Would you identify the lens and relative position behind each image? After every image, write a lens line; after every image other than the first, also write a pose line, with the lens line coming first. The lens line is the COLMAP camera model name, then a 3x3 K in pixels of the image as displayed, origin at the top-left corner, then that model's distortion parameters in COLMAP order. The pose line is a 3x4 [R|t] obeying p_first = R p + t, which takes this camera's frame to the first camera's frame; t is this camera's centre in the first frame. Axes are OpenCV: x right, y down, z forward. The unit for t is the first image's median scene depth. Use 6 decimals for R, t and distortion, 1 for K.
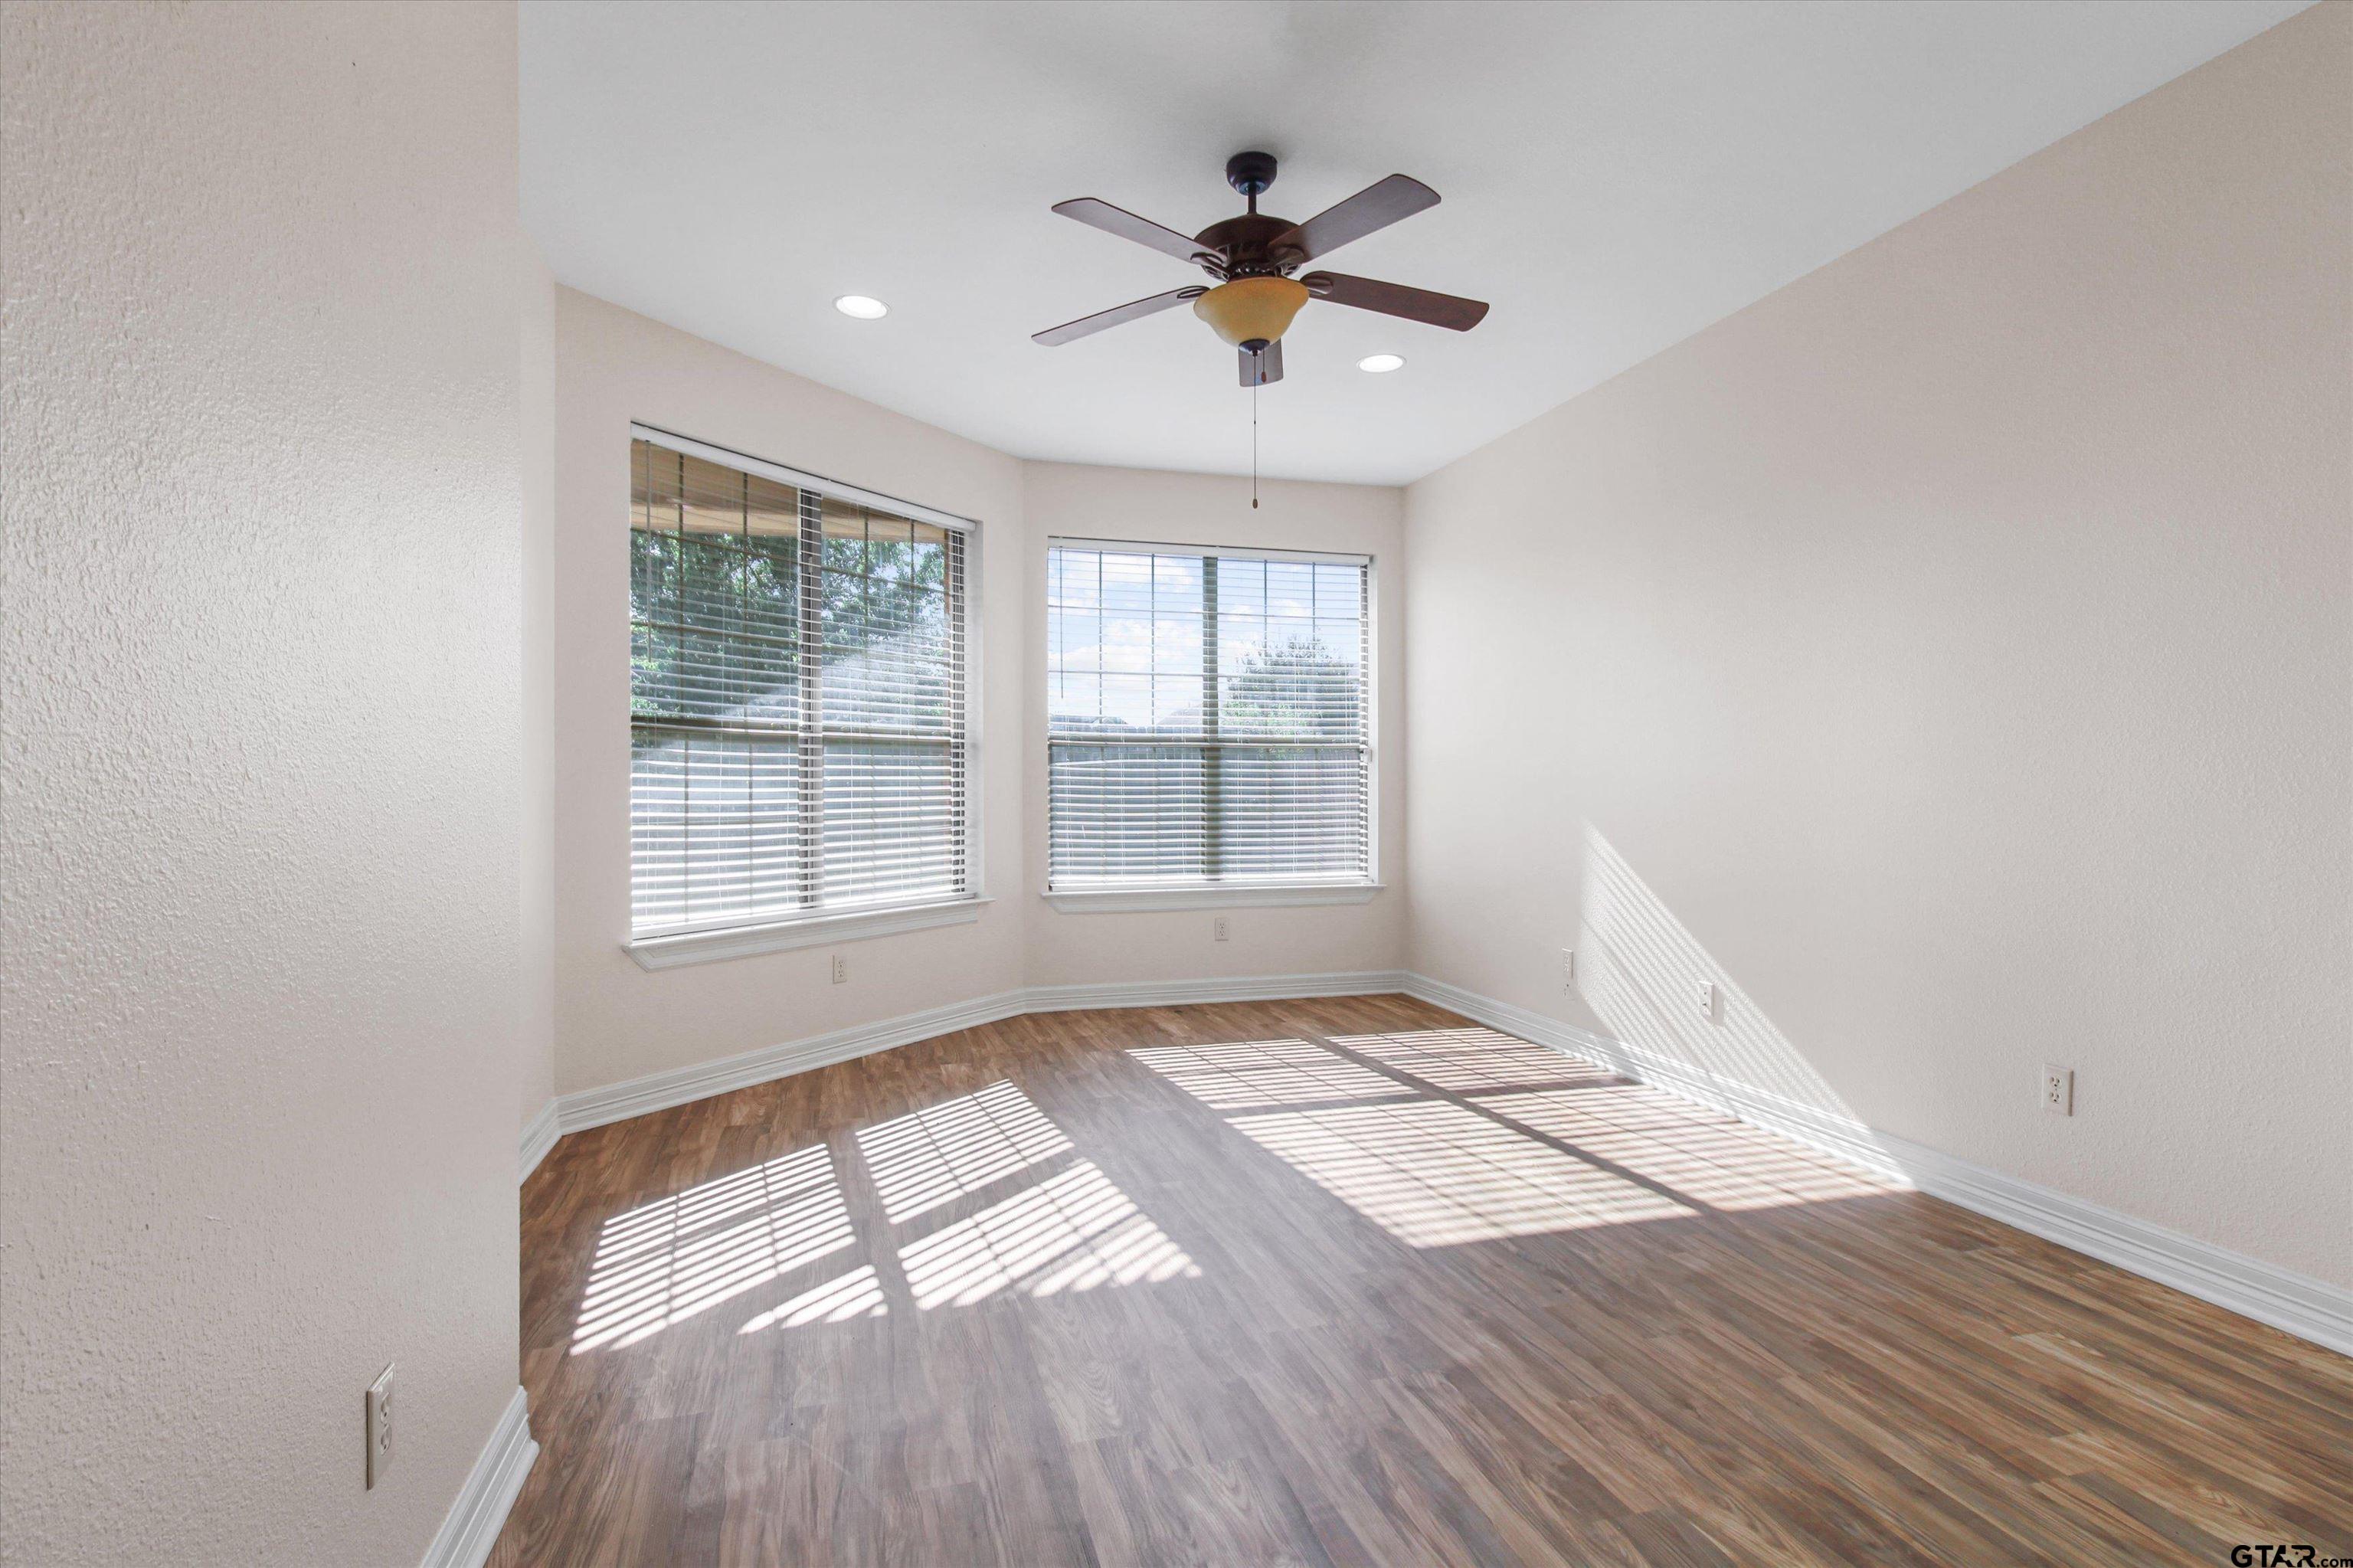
lens RADIAL K [[1131.9, 0, 1176.5], [0, 1131.9, 784.0], [0, 0, 1]] dist [0.013228, -0.000410]
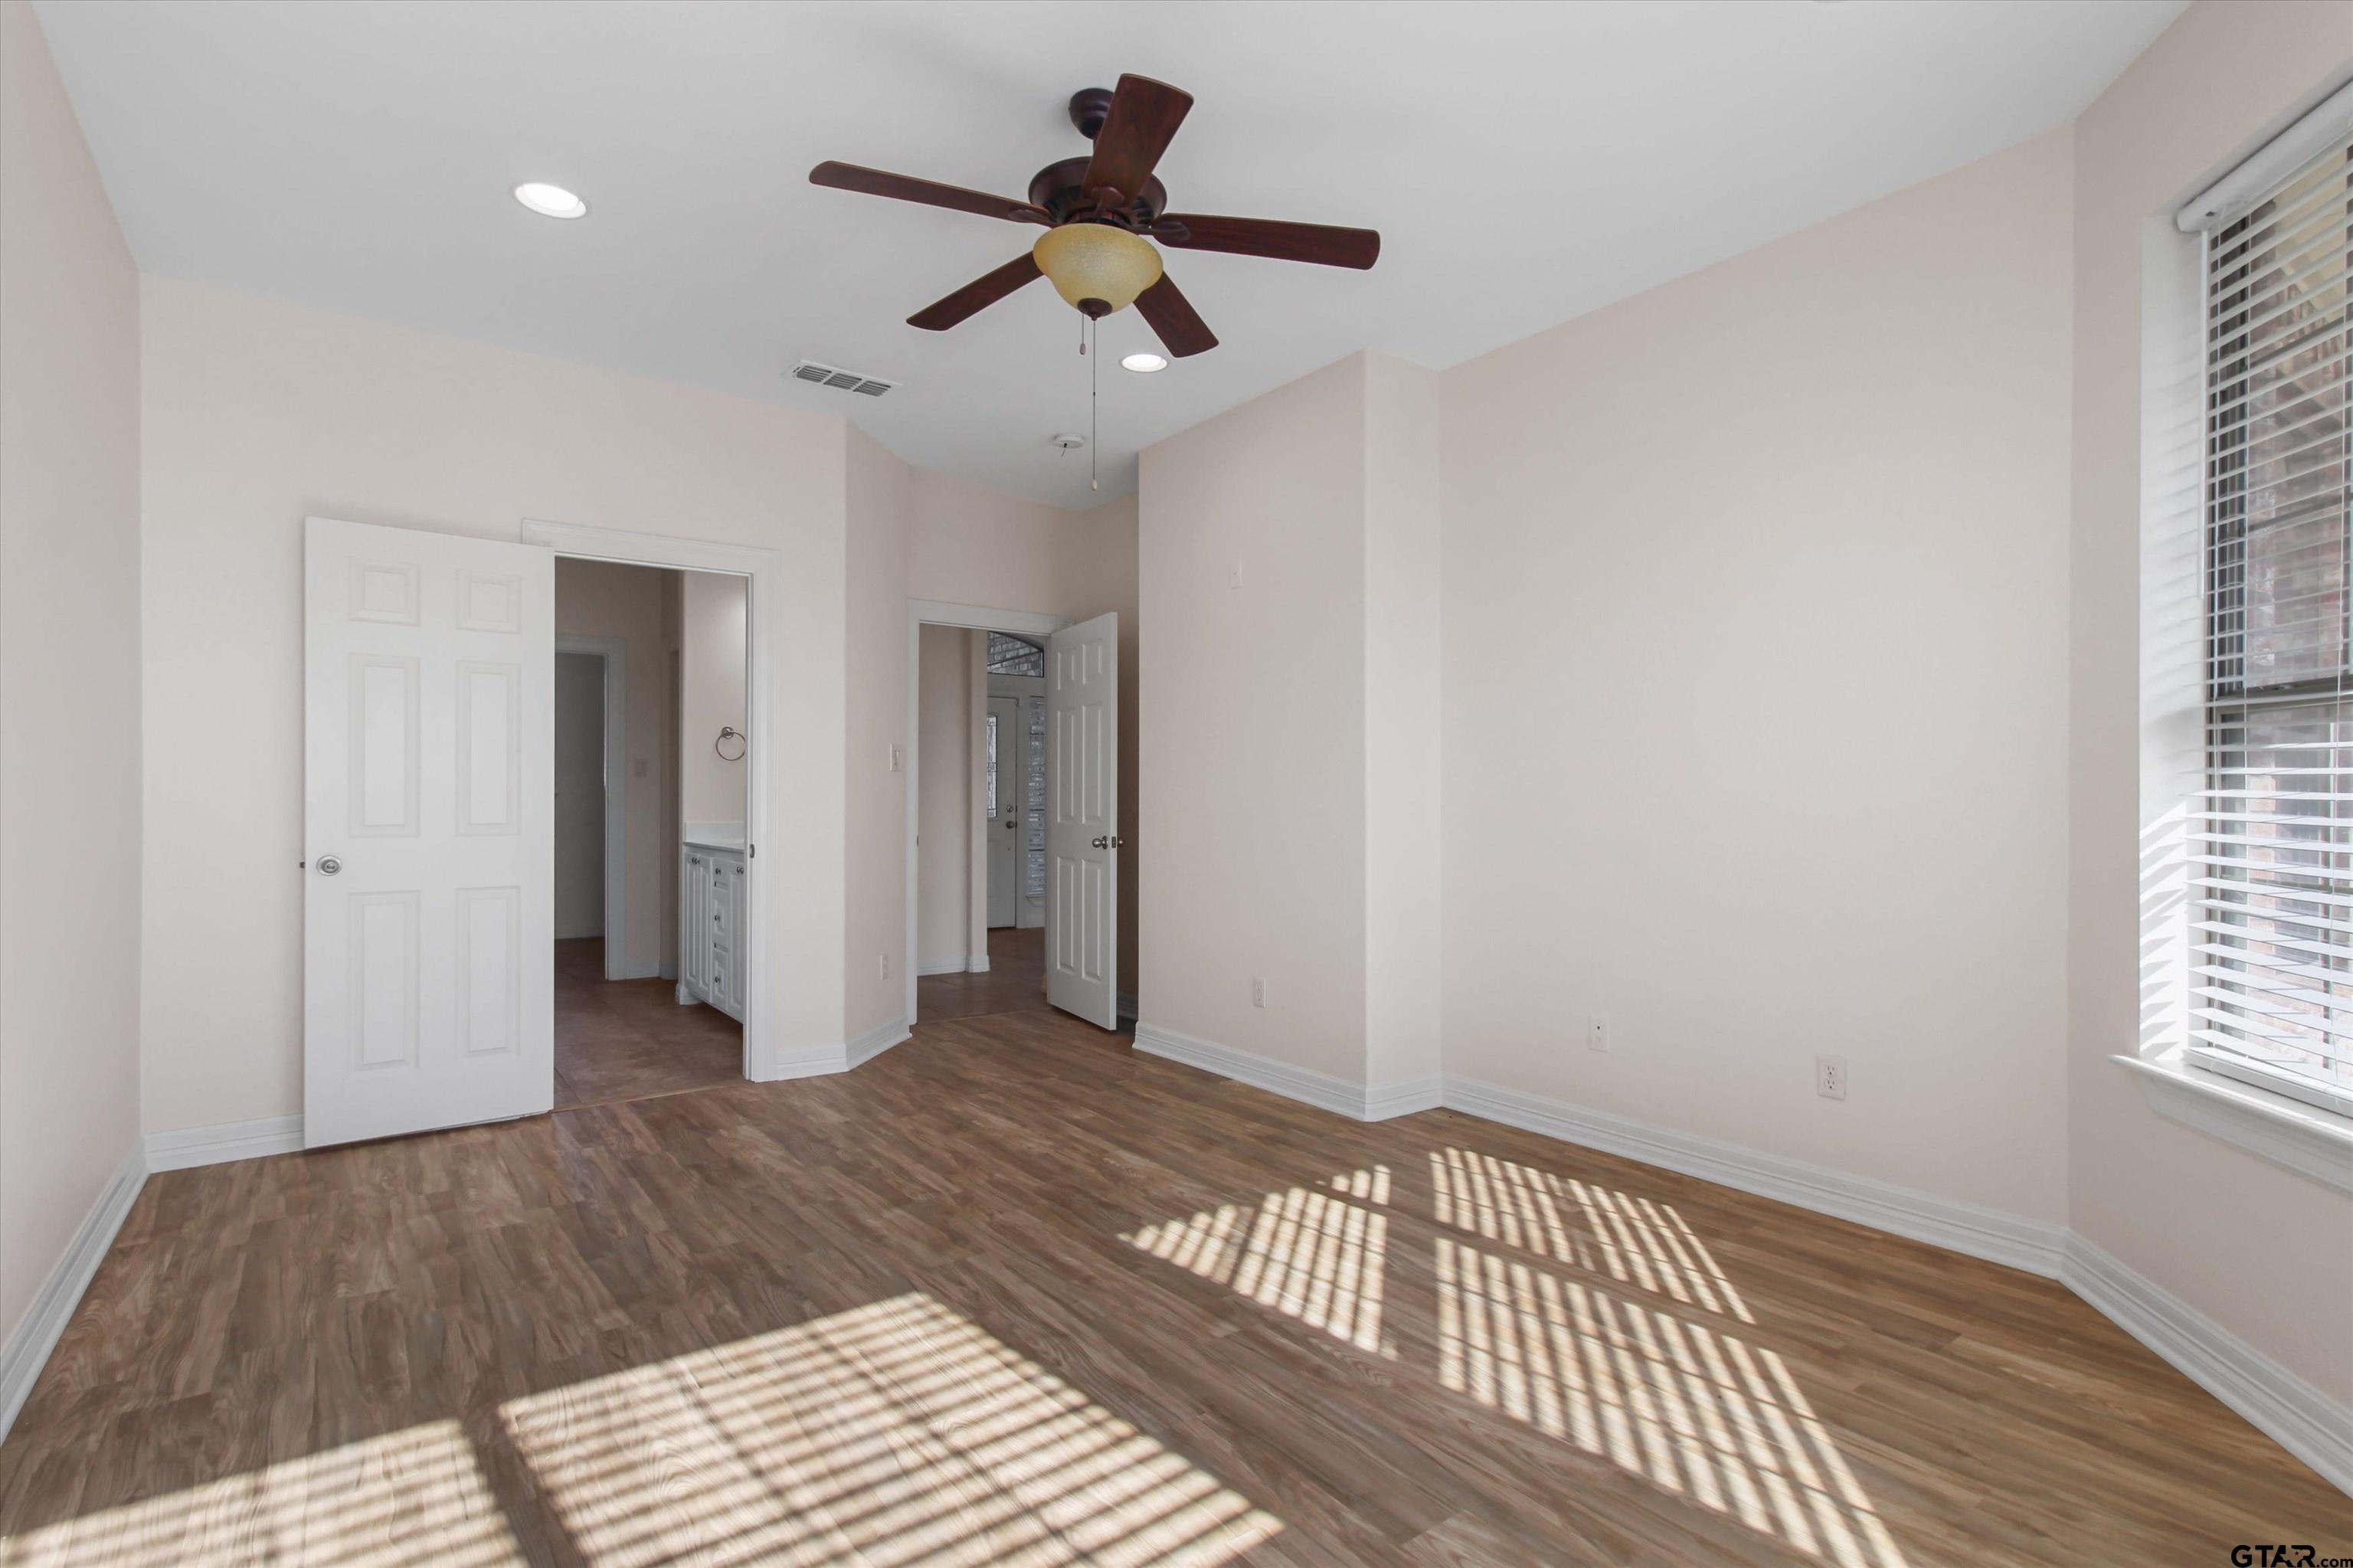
lens RADIAL K [[1131.9, 0, 1176.5], [0, 1131.9, 784.0], [0, 0, 1]] dist [0.013228, -0.000410]
pose [[-0.936673, -0.009591, -0.350075, 0.307679], [-0.005527, 0.999905, -0.012606, -0.002588], [0.350162, -0.009873, -0.936637, 1.758826]]
